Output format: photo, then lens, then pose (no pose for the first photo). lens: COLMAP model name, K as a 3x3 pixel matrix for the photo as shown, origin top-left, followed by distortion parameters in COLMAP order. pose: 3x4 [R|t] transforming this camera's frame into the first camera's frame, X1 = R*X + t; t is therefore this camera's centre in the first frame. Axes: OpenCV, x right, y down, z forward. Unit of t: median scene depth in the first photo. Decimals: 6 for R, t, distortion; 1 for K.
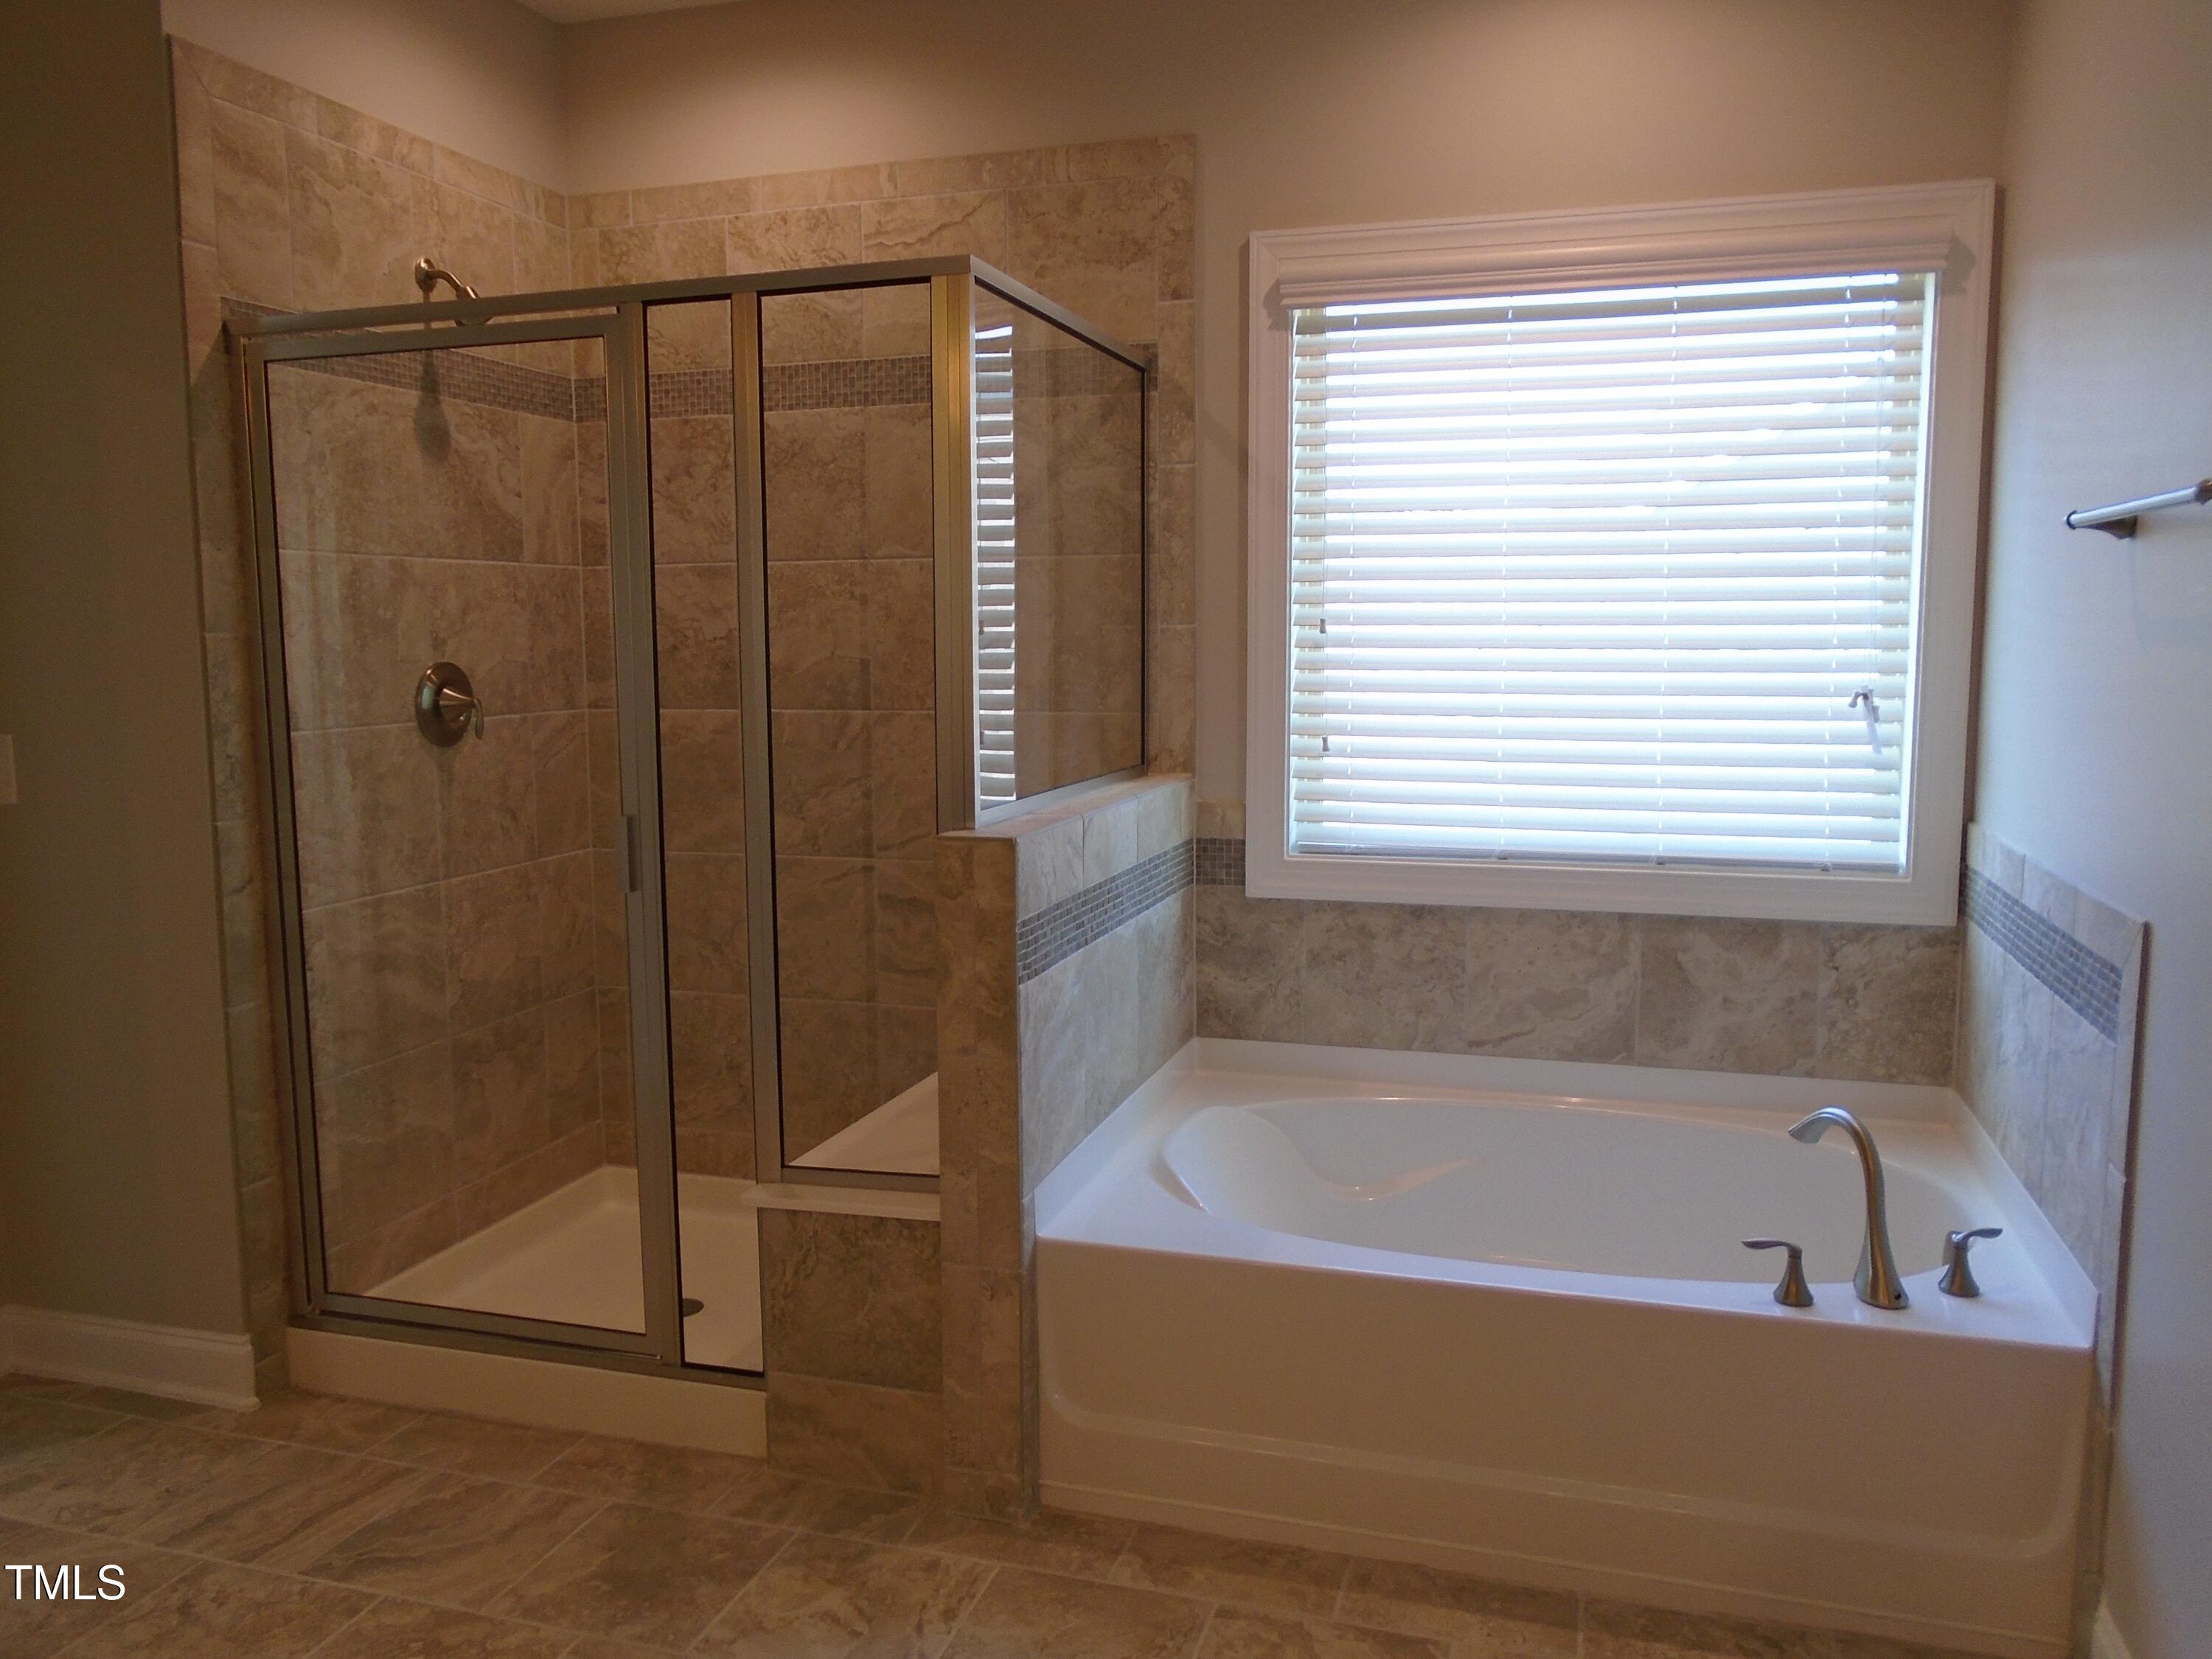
lens RADIAL K [[1679.1, 0, 1105.1], [0, 1679.1, 828.9], [0, 0, 1]] dist [0.000666, -0.001118]
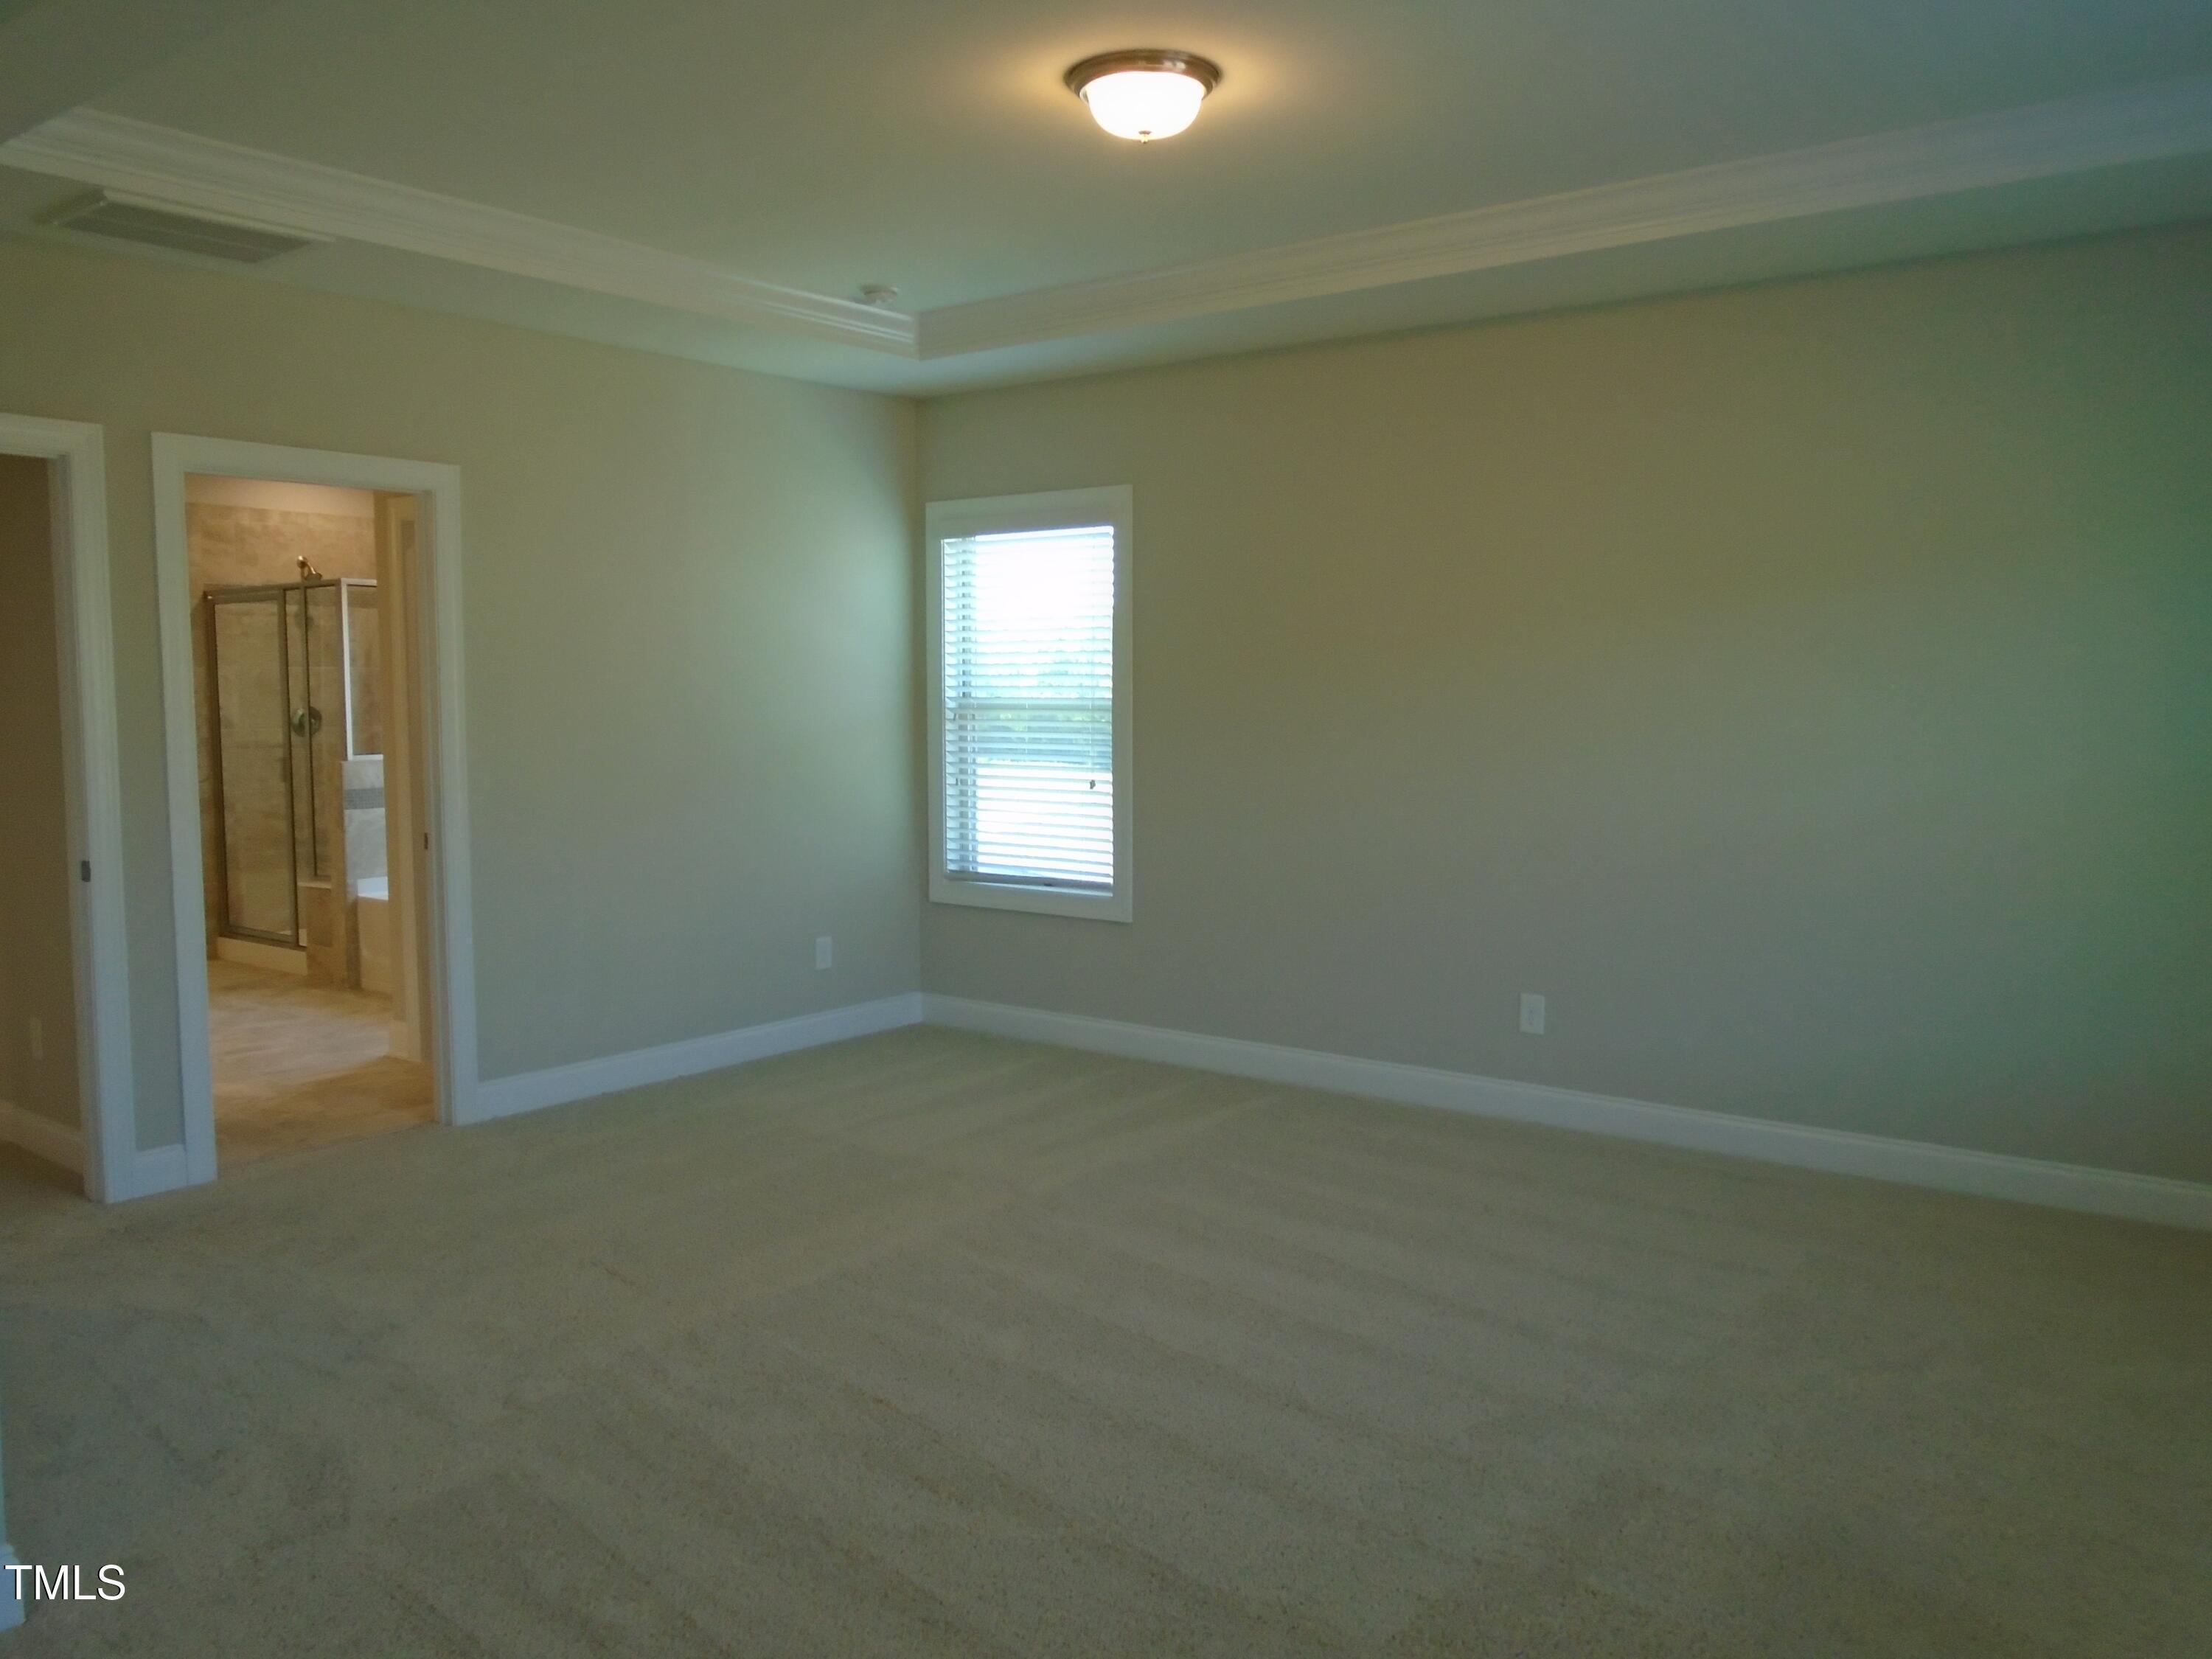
lens RADIAL K [[1679.1, 0, 1105.1], [0, 1679.1, 828.9], [0, 0, 1]] dist [0.000666, -0.001118]
pose [[0.936571, 0.034706, -0.348754, 1.939994], [-0.045068, 0.998749, -0.021640, 0.108235], [0.347567, 0.035985, 0.936964, -1.174642]]
